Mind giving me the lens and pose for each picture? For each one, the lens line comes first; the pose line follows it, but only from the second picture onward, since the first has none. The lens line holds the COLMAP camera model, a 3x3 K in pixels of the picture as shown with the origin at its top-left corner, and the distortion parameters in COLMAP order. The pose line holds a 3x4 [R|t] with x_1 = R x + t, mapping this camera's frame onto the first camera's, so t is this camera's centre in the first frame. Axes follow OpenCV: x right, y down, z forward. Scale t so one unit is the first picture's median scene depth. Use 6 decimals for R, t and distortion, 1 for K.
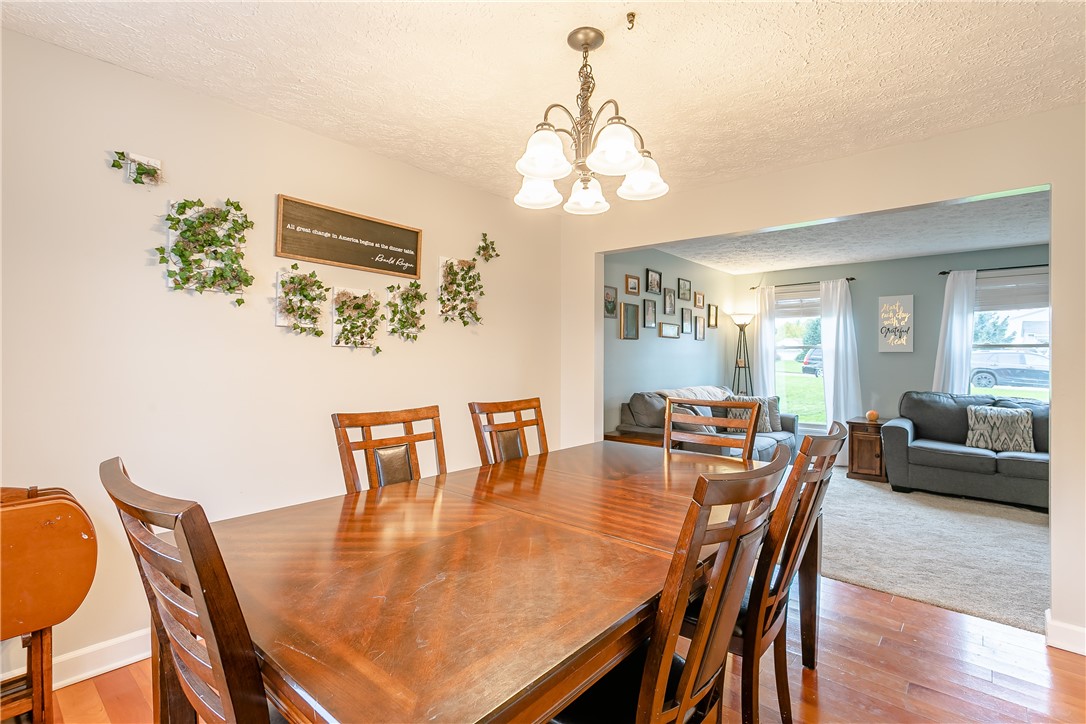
lens RADIAL K [[516.3, 0, 546.4], [0, 516.3, 360.6], [0, 0, 1]] dist [0.012275, 0.001039]
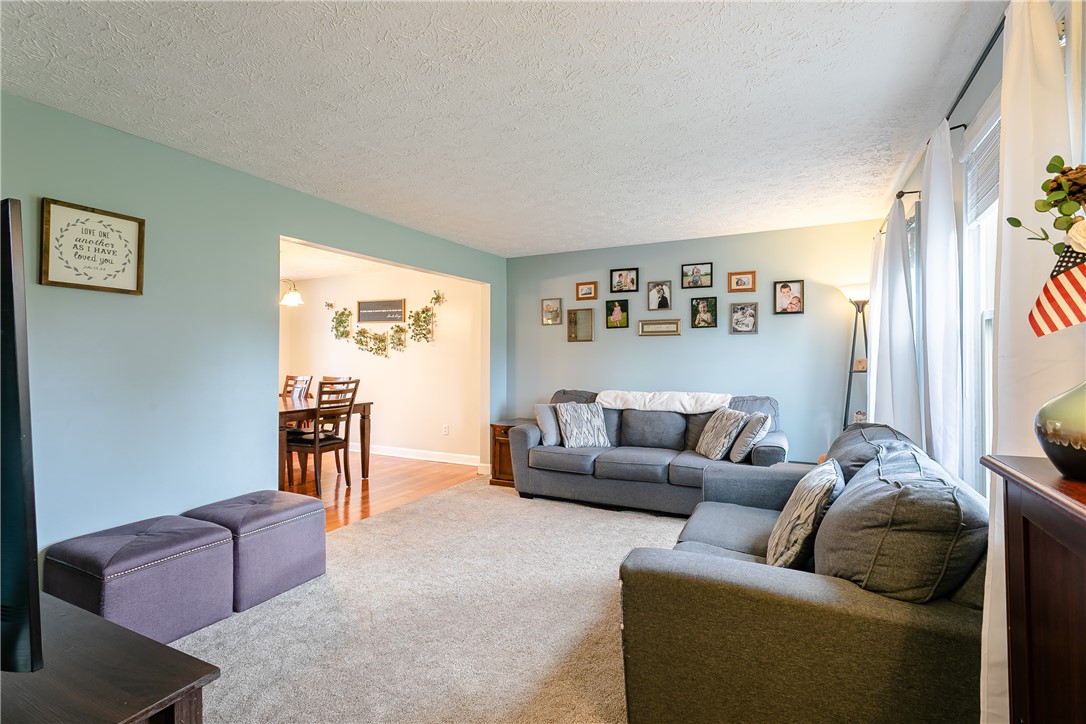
lens RADIAL K [[516.3, 0, 542.4], [0, 516.3, 362.0], [0, 0, 1]] dist [0.012275, 0.001039]
pose [[0.241539, -0.012554, -0.970310, 2.042648], [-0.005434, 0.999883, -0.014289, 0.034549], [0.970376, 0.008724, 0.241442, 1.096752]]
